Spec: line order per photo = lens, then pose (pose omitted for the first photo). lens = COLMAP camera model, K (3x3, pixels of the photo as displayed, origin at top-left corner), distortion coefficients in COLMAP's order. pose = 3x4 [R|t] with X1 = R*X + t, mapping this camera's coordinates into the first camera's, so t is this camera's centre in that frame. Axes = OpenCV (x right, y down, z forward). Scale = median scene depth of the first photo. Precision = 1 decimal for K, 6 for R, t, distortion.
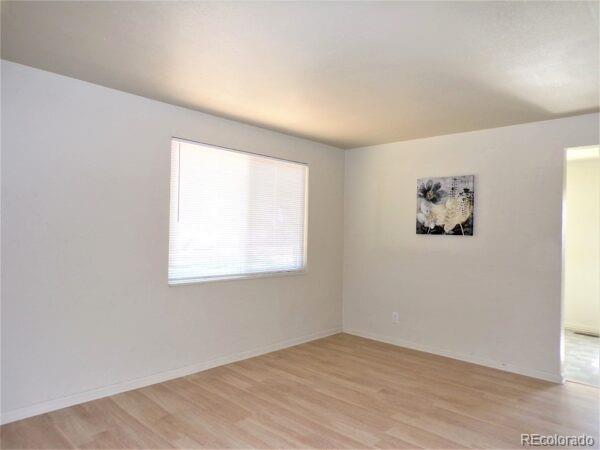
lens RADIAL K [[407.0, 0, 299.9], [0, 407.0, 225.5], [0, 0, 1]] dist [-0.003557, 0.000541]
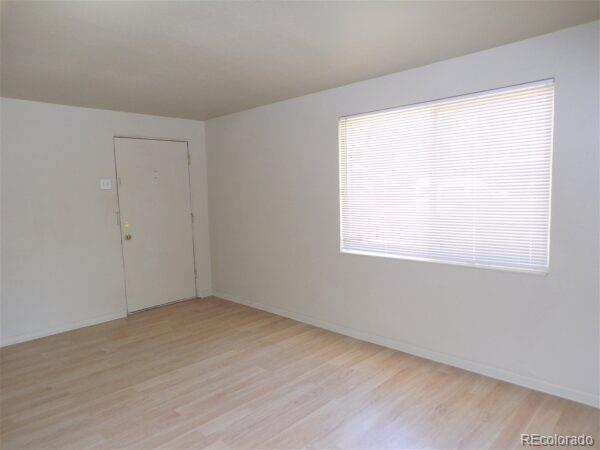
lens RADIAL K [[407.0, 0, 300.1], [0, 407.0, 223.8], [0, 0, 1]] dist [-0.003557, 0.000541]
pose [[0.002166, 0.065713, -0.997836, 0.855585], [0.036246, 0.997178, 0.065748, -0.008366], [0.999341, -0.036310, -0.000222, 0.962133]]
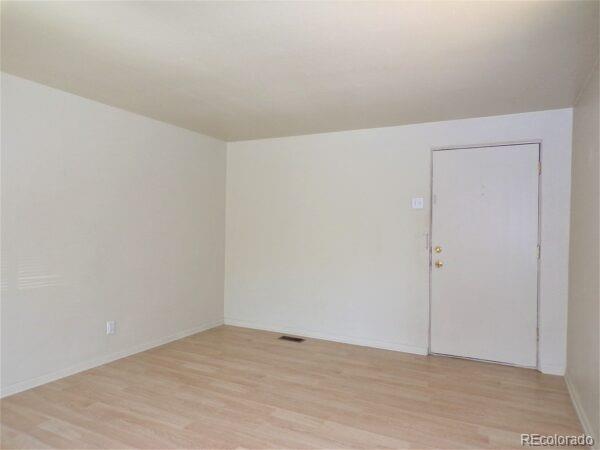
lens RADIAL K [[407.0, 0, 299.9], [0, 407.0, 227.5], [0, 0, 1]] dist [-0.003557, 0.000541]
pose [[-0.958230, -0.033539, -0.284024, 0.174028], [-0.032003, 0.999437, -0.010048, 0.025121], [0.284201, -0.000539, -0.958765, 1.421065]]
